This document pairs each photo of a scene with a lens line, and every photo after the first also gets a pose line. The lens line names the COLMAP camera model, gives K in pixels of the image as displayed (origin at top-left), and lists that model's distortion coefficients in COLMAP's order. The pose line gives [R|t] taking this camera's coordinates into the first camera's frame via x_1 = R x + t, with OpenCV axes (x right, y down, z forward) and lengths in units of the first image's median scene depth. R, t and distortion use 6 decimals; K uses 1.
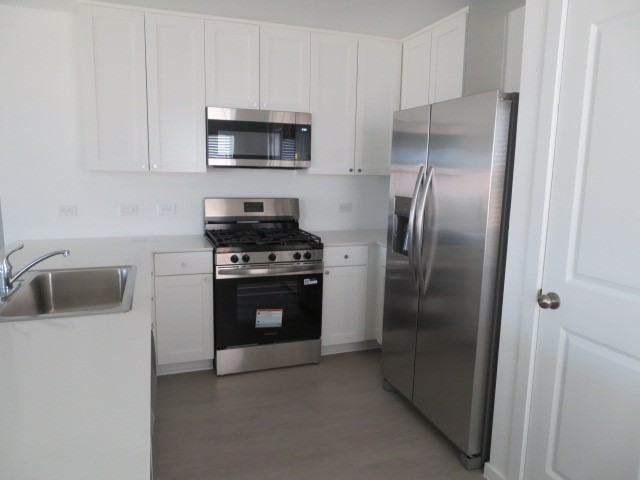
lens RADIAL K [[468.5, 0, 320.0], [0, 468.5, 240.0], [0, 0, 1]] dist [-0.004189, 0.001900]
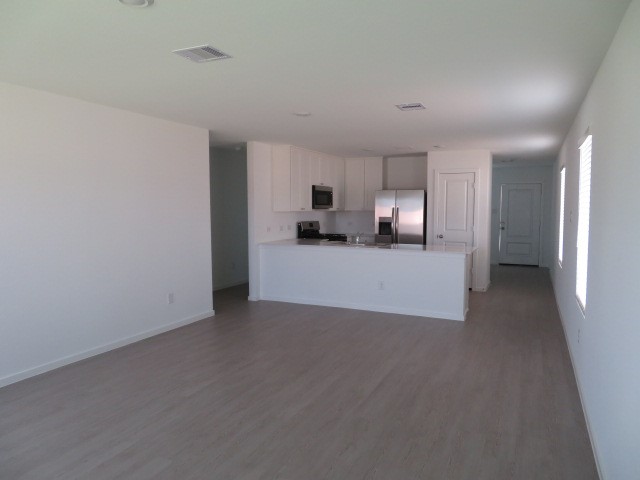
lens RADIAL K [[468.5, 0, 320.0], [0, 468.5, 240.0], [0, 0, 1]] dist [-0.004189, 0.001900]
pose [[0.707868, -0.071997, 0.702666, -1.957976], [0.120447, 0.992525, -0.019642, 0.061866], [-0.696000, 0.098538, 0.711249, -0.780541]]
